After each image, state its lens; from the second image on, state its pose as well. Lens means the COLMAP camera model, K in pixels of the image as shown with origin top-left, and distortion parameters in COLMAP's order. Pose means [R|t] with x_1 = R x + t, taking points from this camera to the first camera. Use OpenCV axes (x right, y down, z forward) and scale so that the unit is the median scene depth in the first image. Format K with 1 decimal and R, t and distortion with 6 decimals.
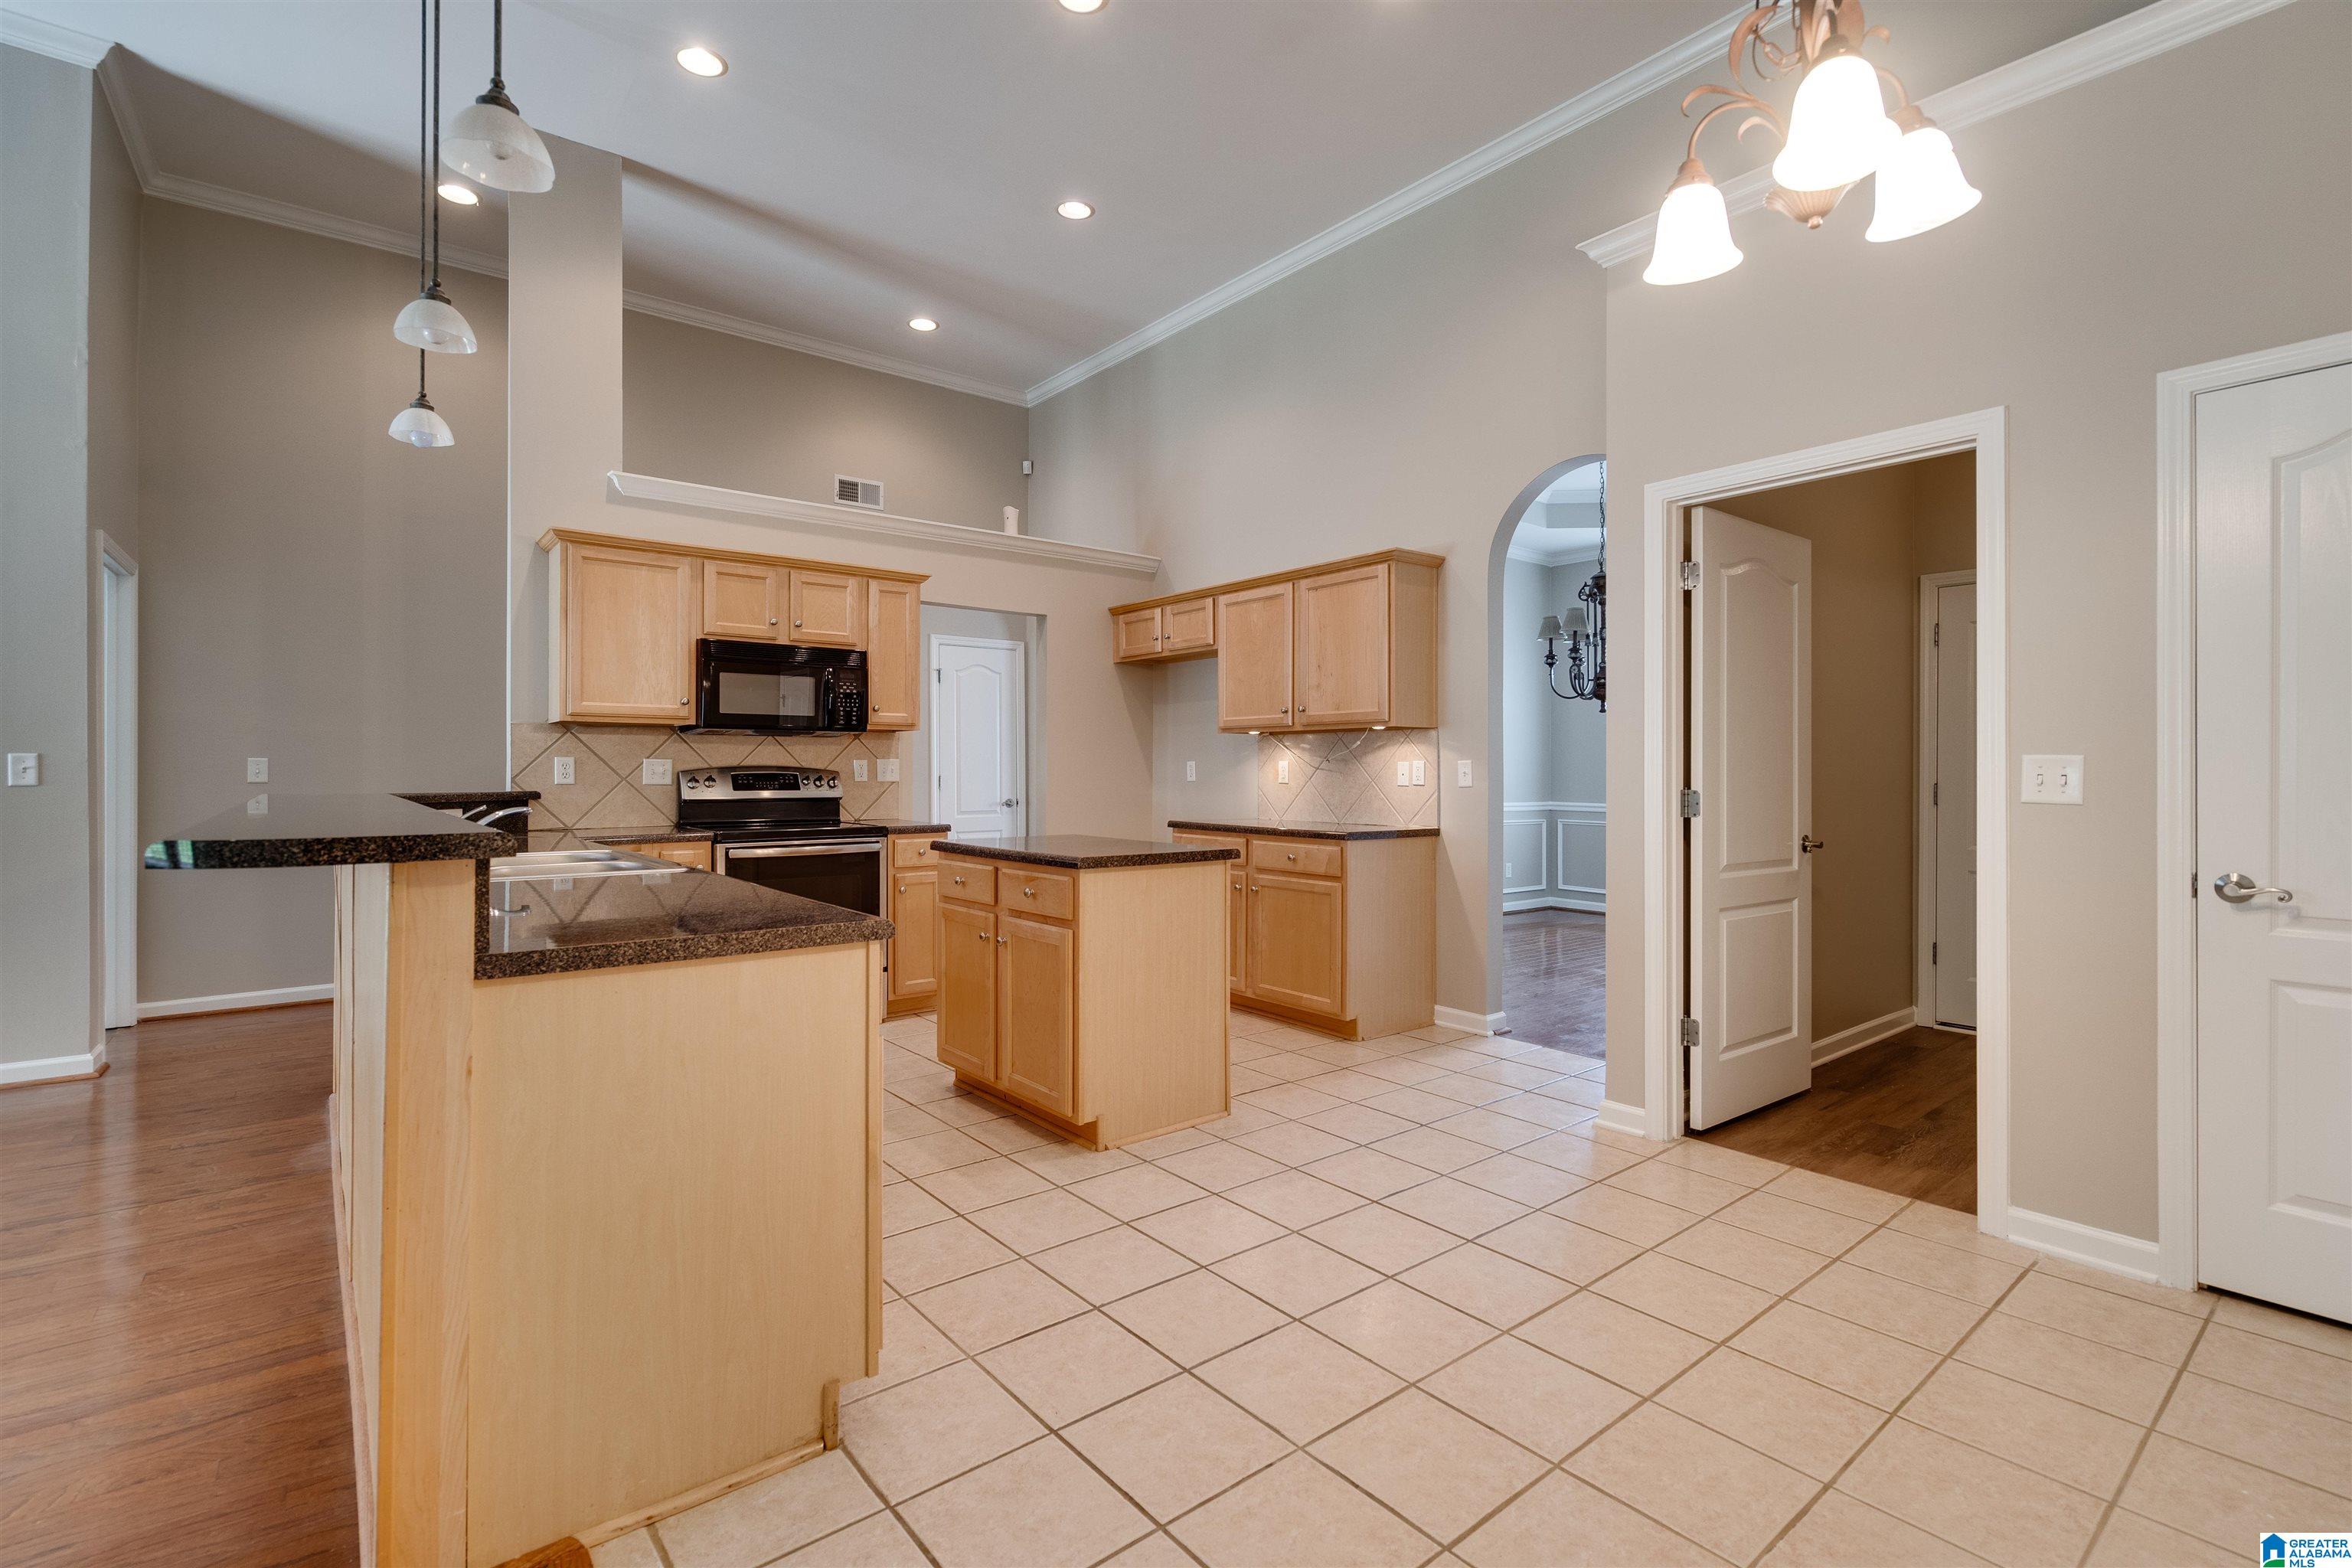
lens RADIAL K [[1062.7, 0, 1176.0], [0, 1062.7, 784.0], [0, 0, 1]] dist [0.002255, 0.000387]
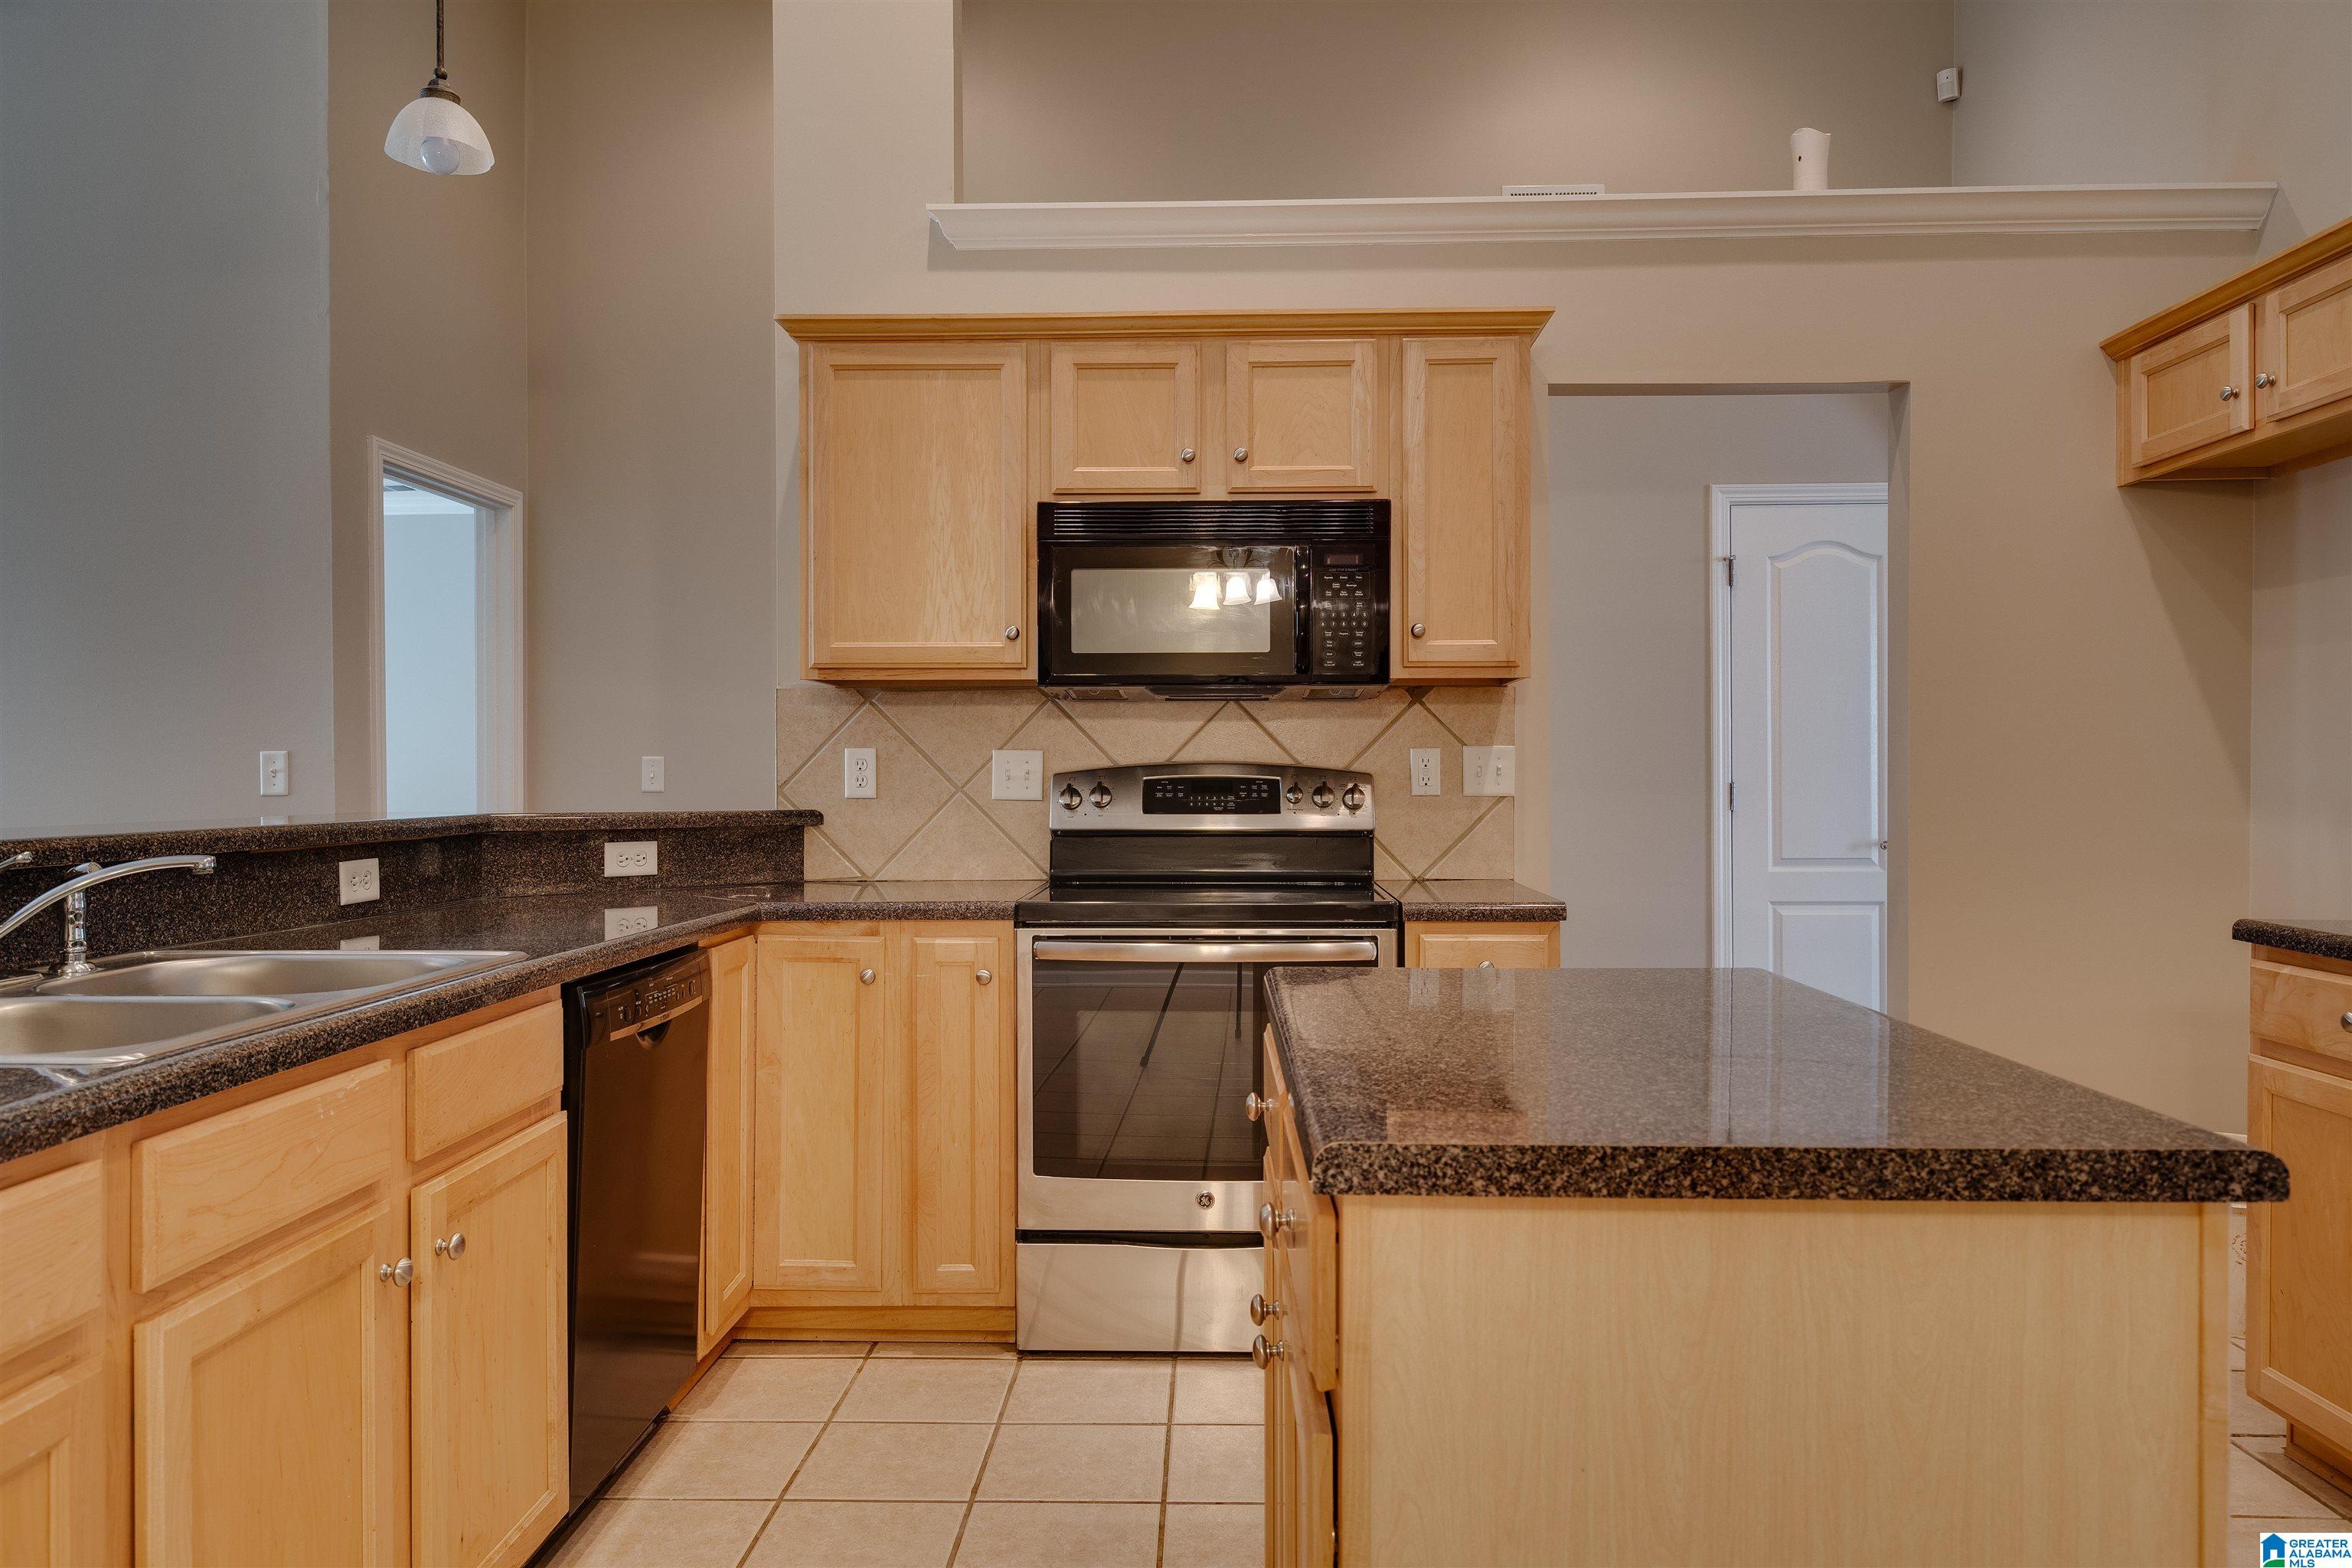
lens RADIAL K [[1573.0, 0, 1176.6], [0, 1573.0, 791.6], [0, 0, 1]] dist [0.007197, -0.000405]
pose [[0.758570, 0.005227, -0.651571, 0.068722], [-0.005900, 0.999982, 0.001153, -0.004724], [0.651565, 0.002970, 0.758587, 0.451308]]
